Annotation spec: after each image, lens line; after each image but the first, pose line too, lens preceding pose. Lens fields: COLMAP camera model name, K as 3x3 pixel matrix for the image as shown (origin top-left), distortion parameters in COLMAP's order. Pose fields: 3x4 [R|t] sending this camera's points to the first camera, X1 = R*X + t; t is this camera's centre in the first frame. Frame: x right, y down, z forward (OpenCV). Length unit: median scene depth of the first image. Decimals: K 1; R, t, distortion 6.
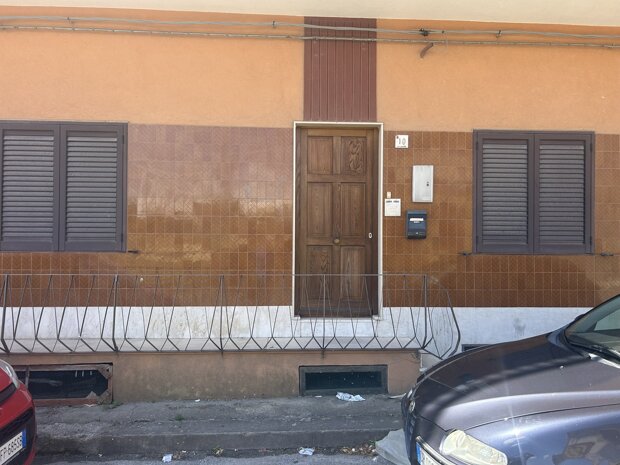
lens RADIAL K [[465.3, 0, 314.3], [0, 465.3, 230.9], [0, 0, 1]] dist [0.048411, -0.055209]
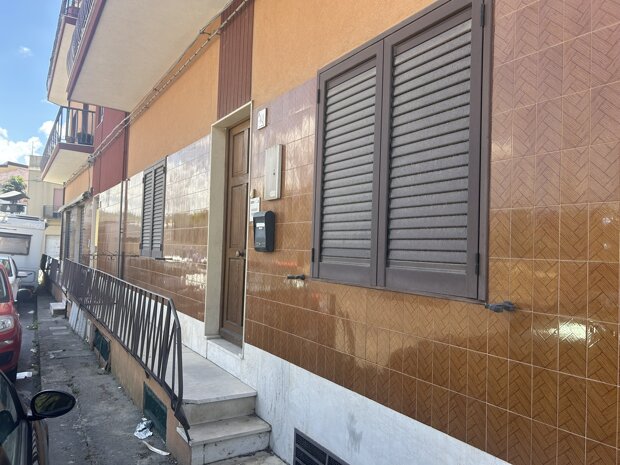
lens RADIAL K [[465.3, 0, 314.3], [0, 465.3, 230.9], [0, 0, 1]] dist [0.048411, -0.055209]
pose [[0.483651, -0.029841, -0.874752, 1.011572], [-0.019062, 0.998822, -0.044613, 0.016782], [0.875053, 0.038252, 0.482513, 0.845202]]
